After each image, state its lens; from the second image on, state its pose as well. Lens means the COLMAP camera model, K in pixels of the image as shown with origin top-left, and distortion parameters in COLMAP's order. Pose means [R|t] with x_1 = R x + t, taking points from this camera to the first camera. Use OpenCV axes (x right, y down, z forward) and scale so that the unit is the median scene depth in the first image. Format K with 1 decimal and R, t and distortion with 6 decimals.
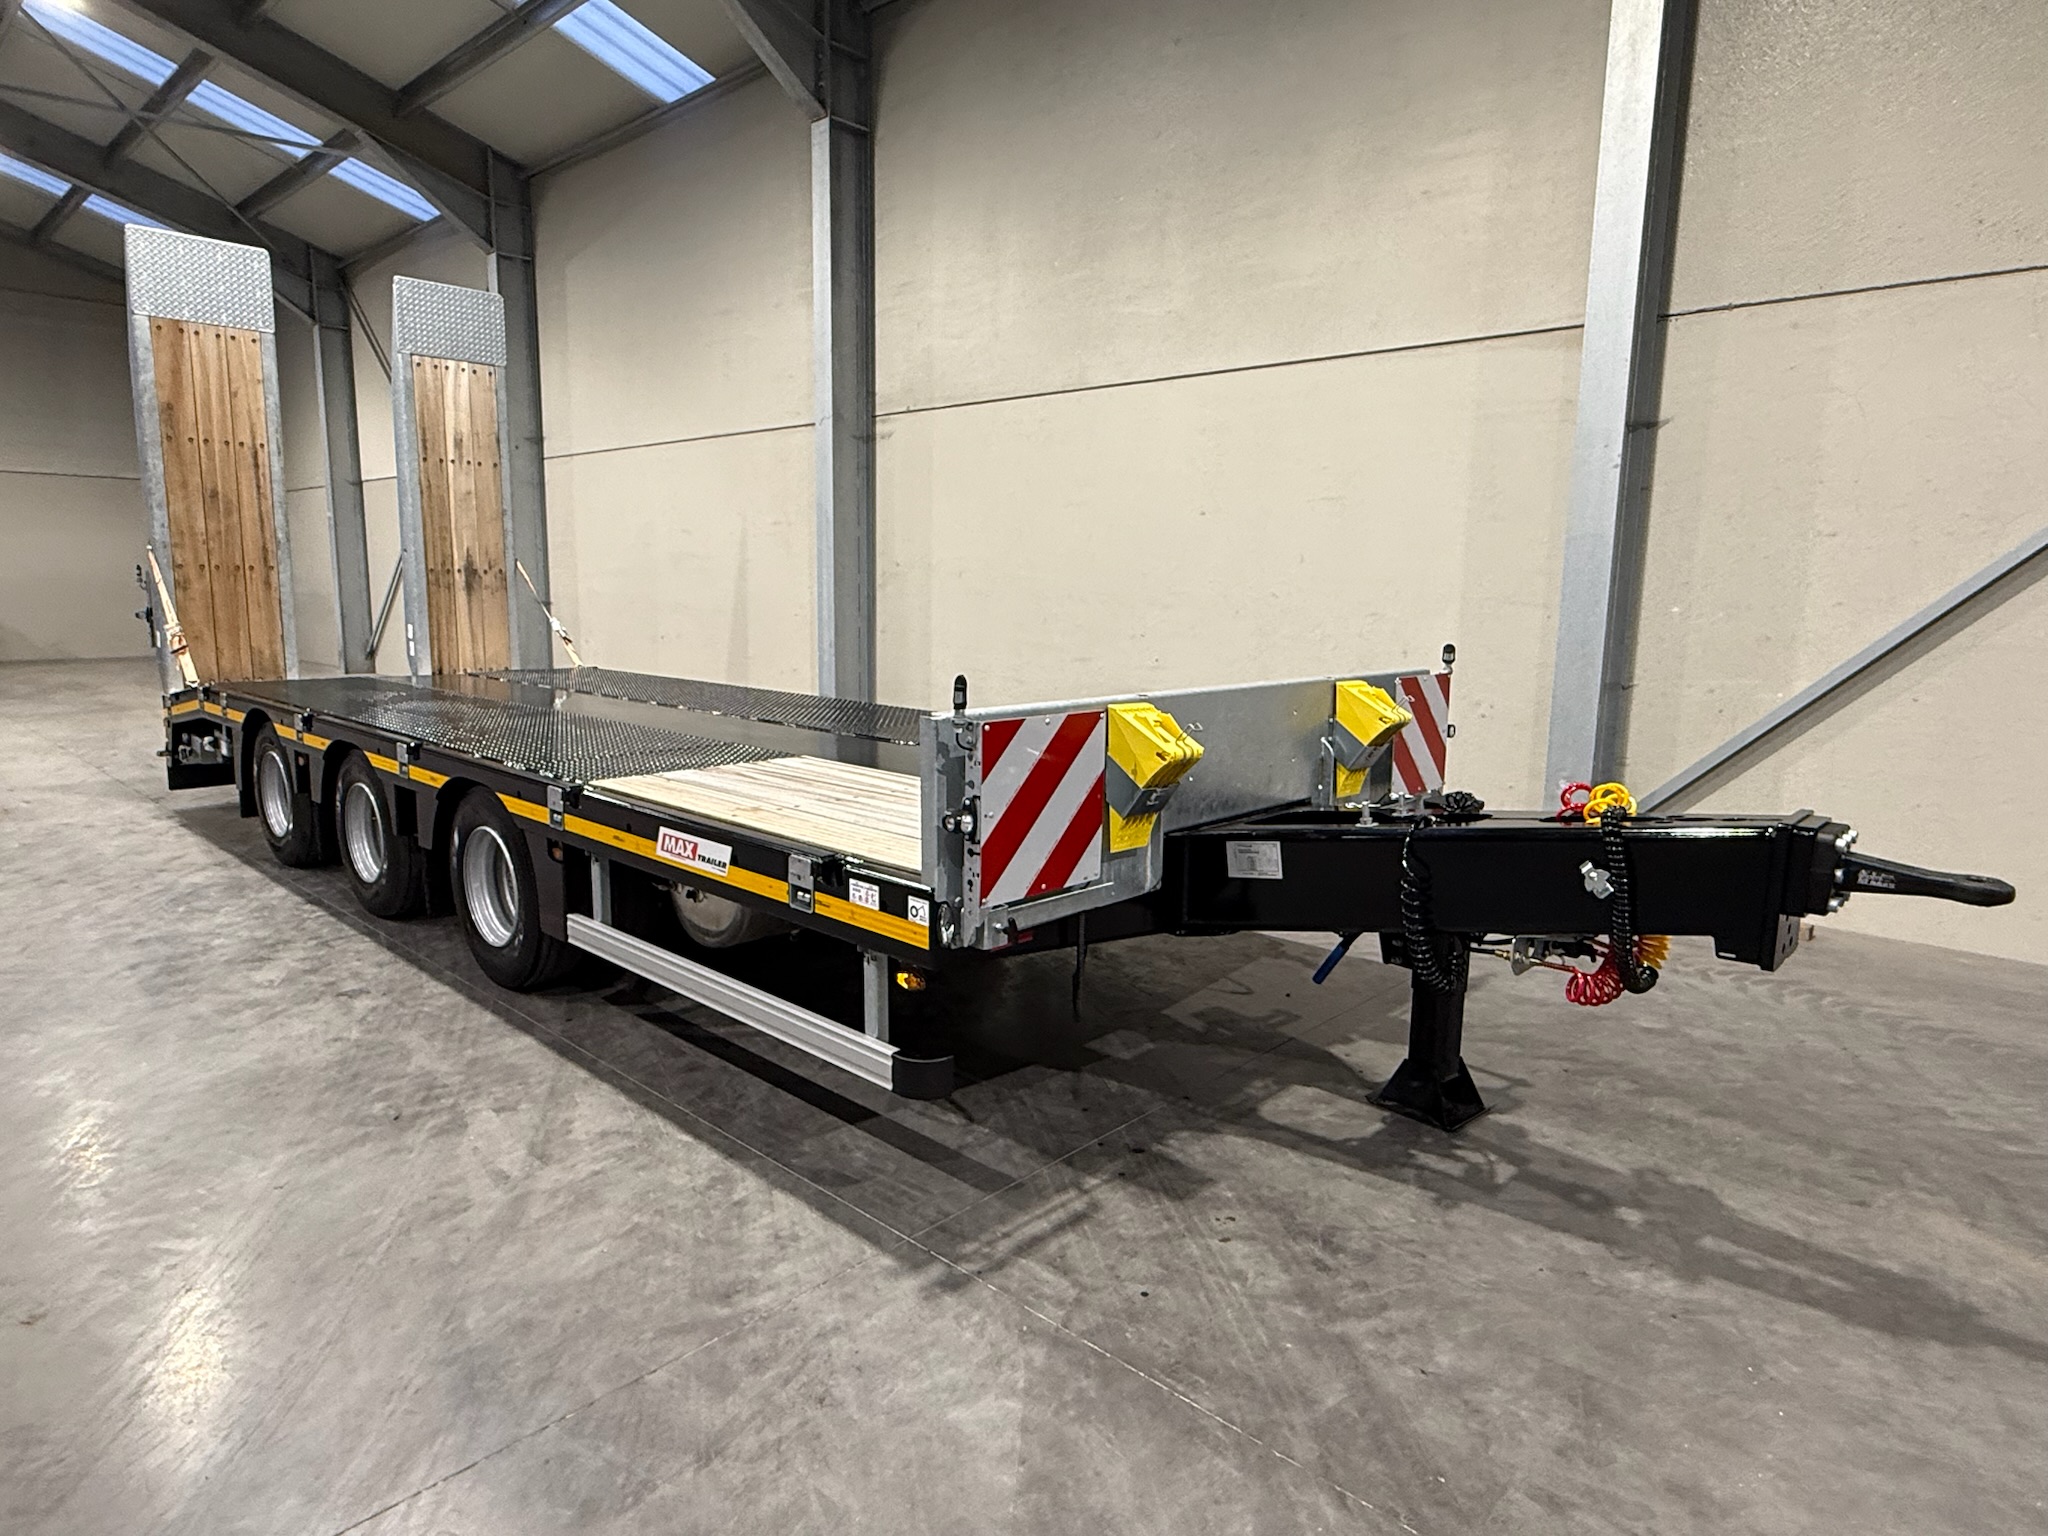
lens RADIAL K [[1188.6, 0, 1020.1], [0, 1188.6, 766.0], [0, 0, 1]] dist [-0.000690, 0.002283]
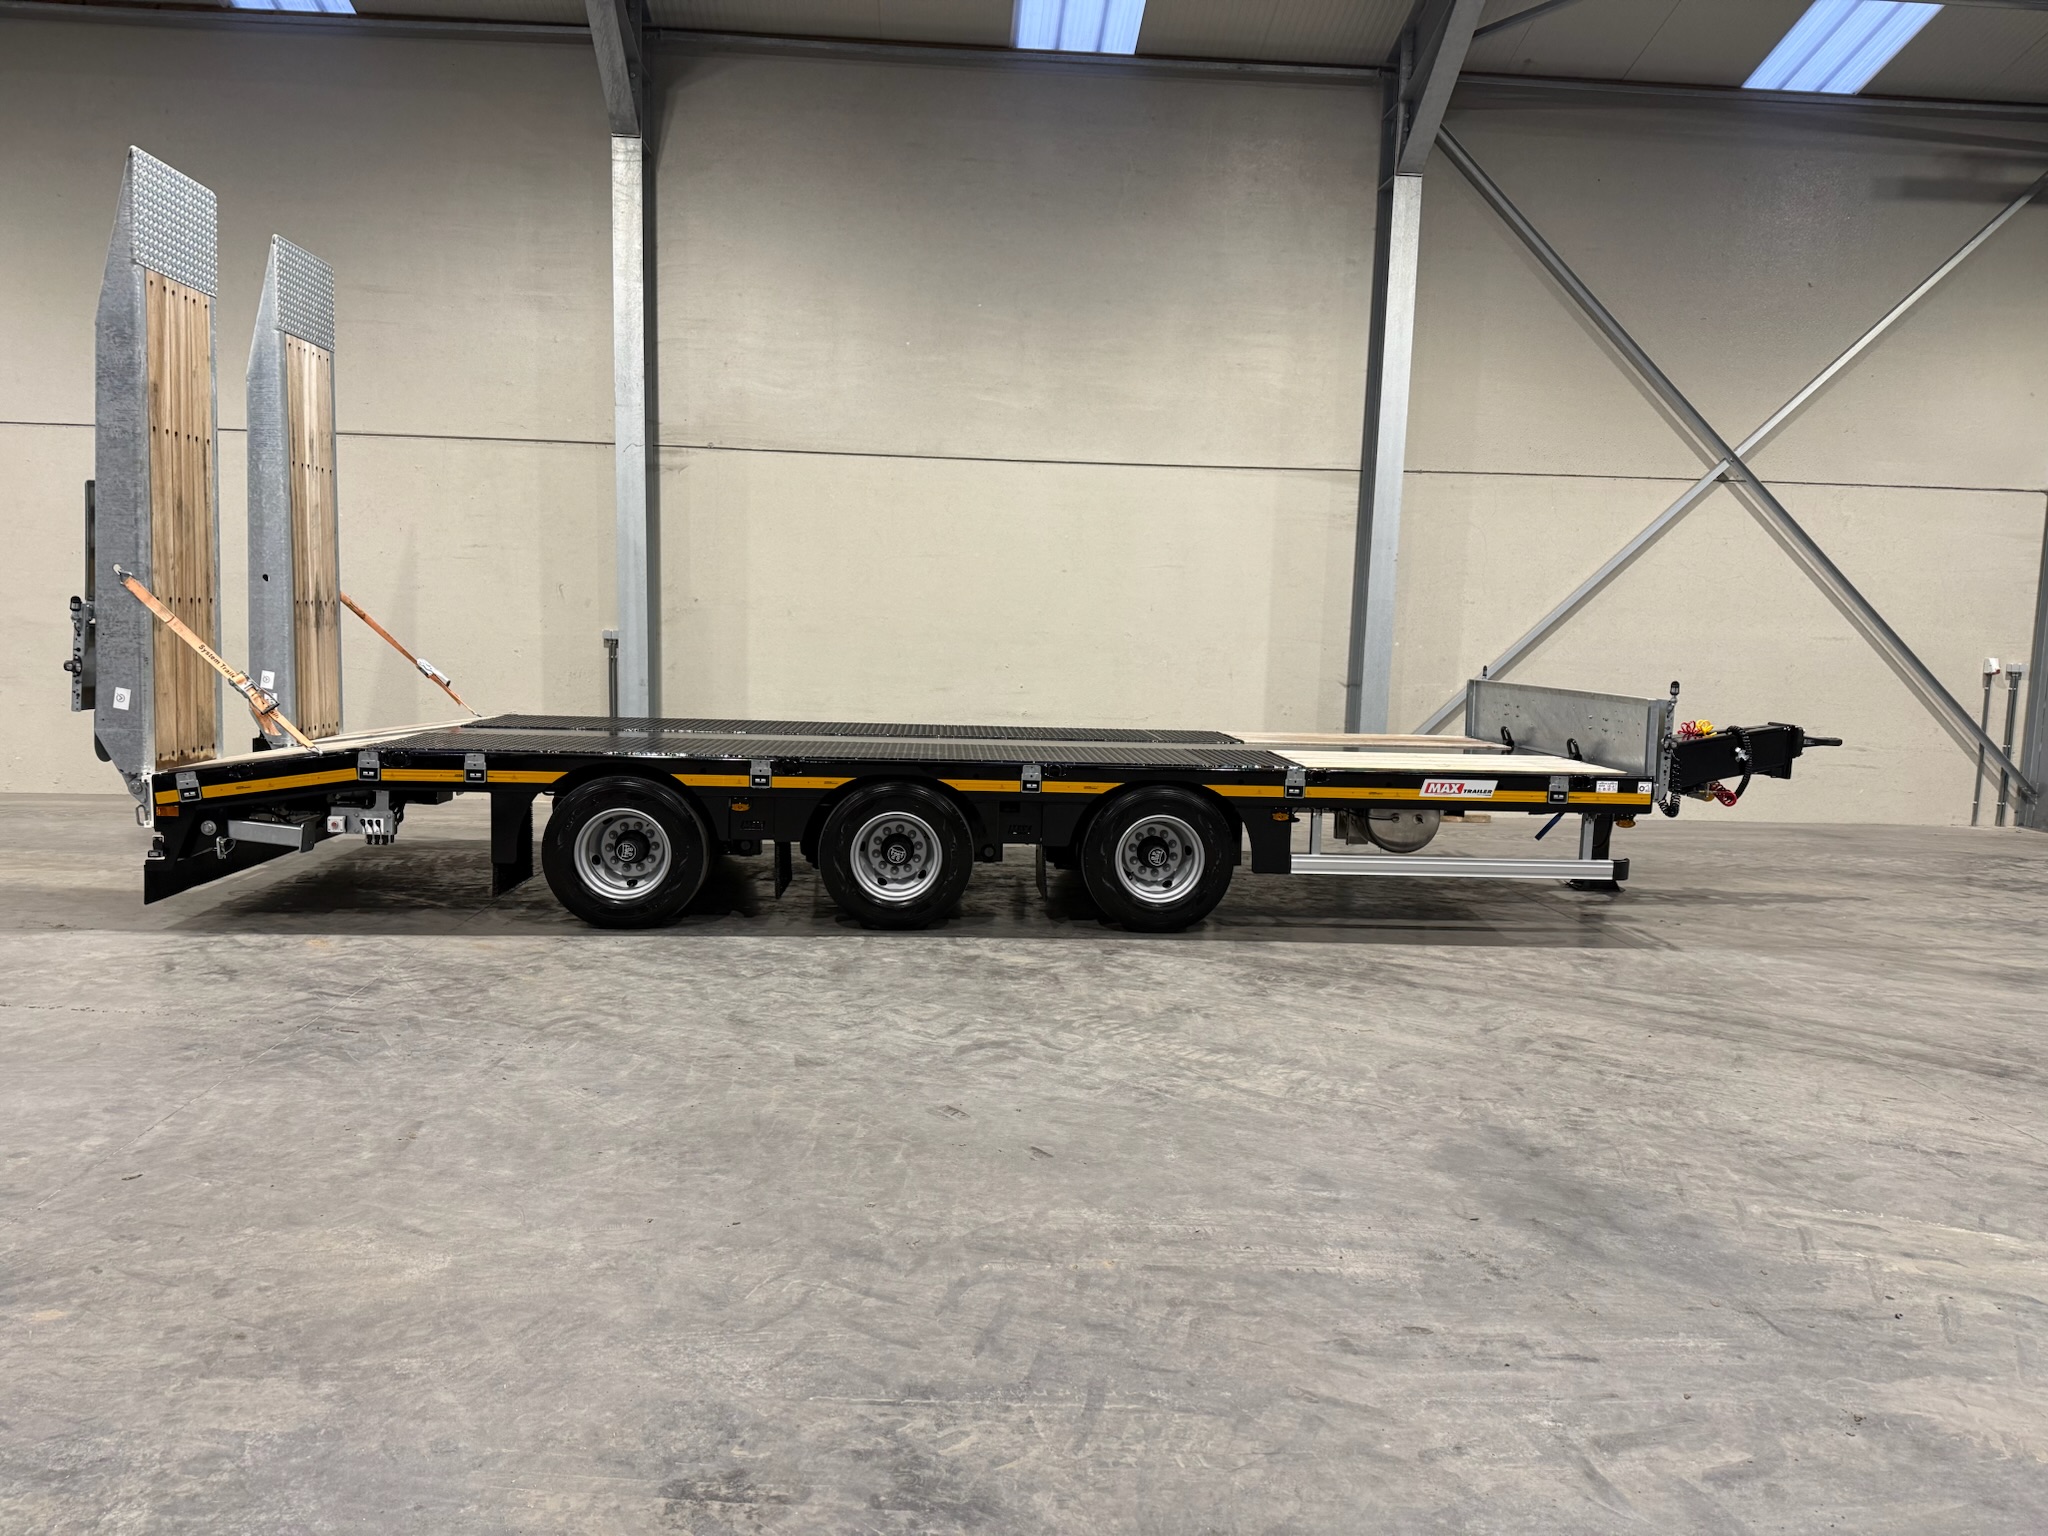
lens RADIAL K [[1432.5, 0, 1033.6], [0, 1432.5, 767.9], [0, 0, 1]] dist [0.095017, -0.126054]
pose [[0.679280, -0.072885, 0.730251, -1.227037], [0.097837, 0.995168, 0.008317, -0.021520], [-0.727328, 0.065796, 0.683129, -0.011894]]
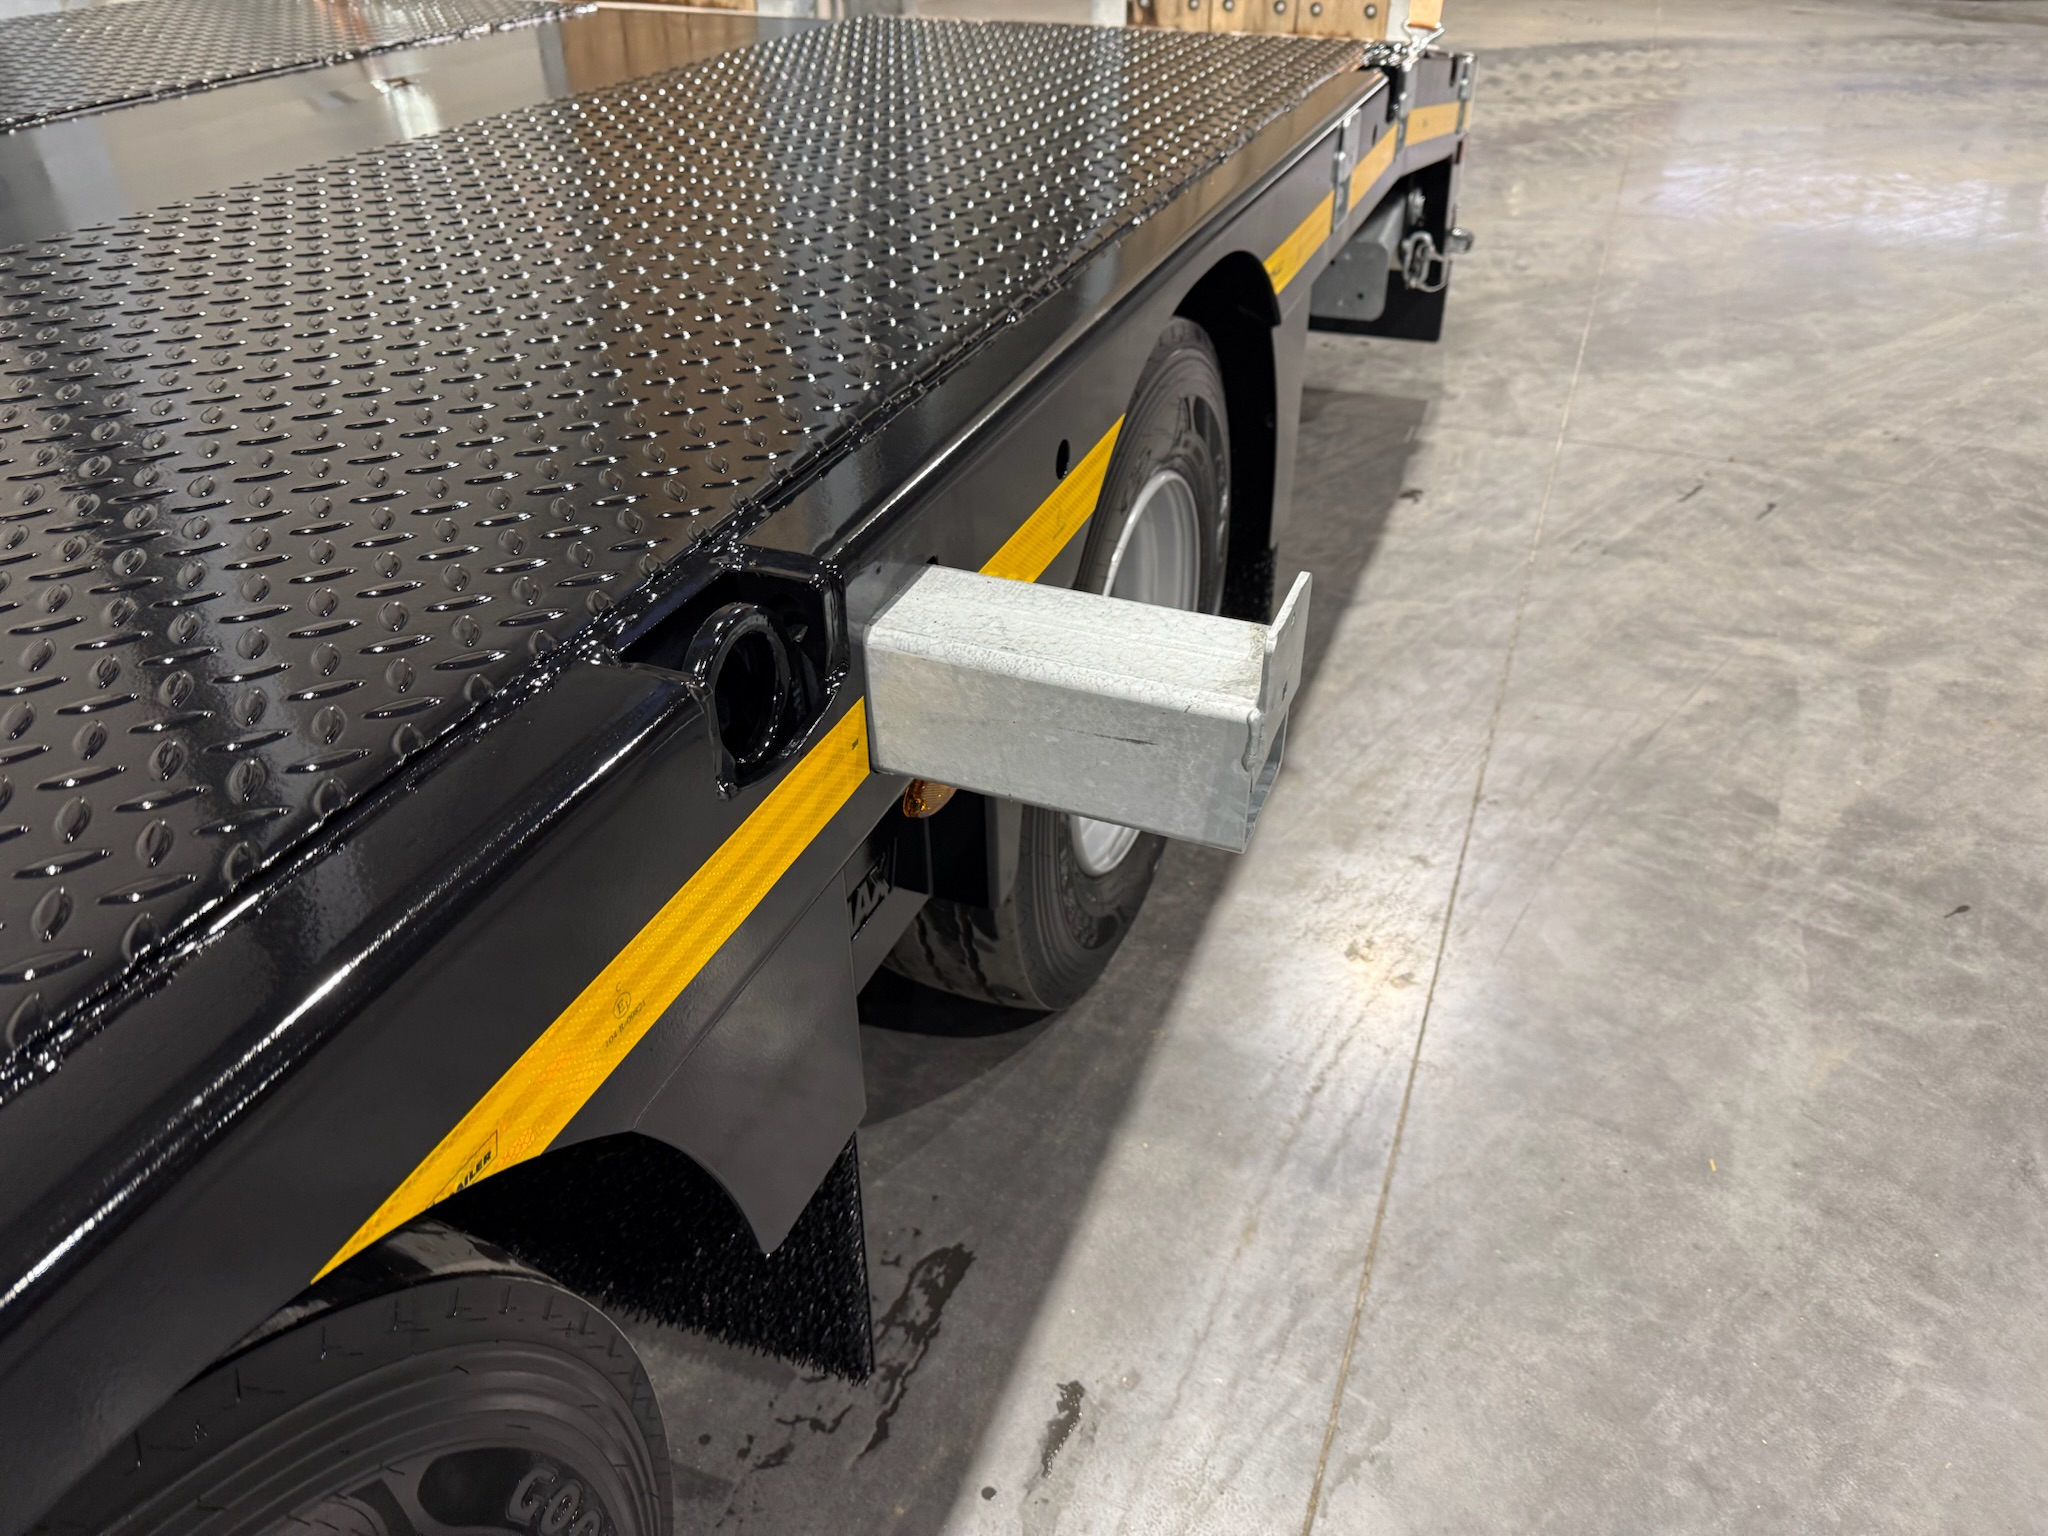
lens RADIAL K [[1441.5, 0, 1024.3], [0, 1441.5, 775.9], [0, 0, 1]] dist [0.027183, -0.030239]
pose [[-0.370588, -0.530031, 0.762713, -0.425838], [0.145835, 0.777792, 0.611369, -0.068796], [-0.917277, 0.337796, -0.210944, 0.773540]]
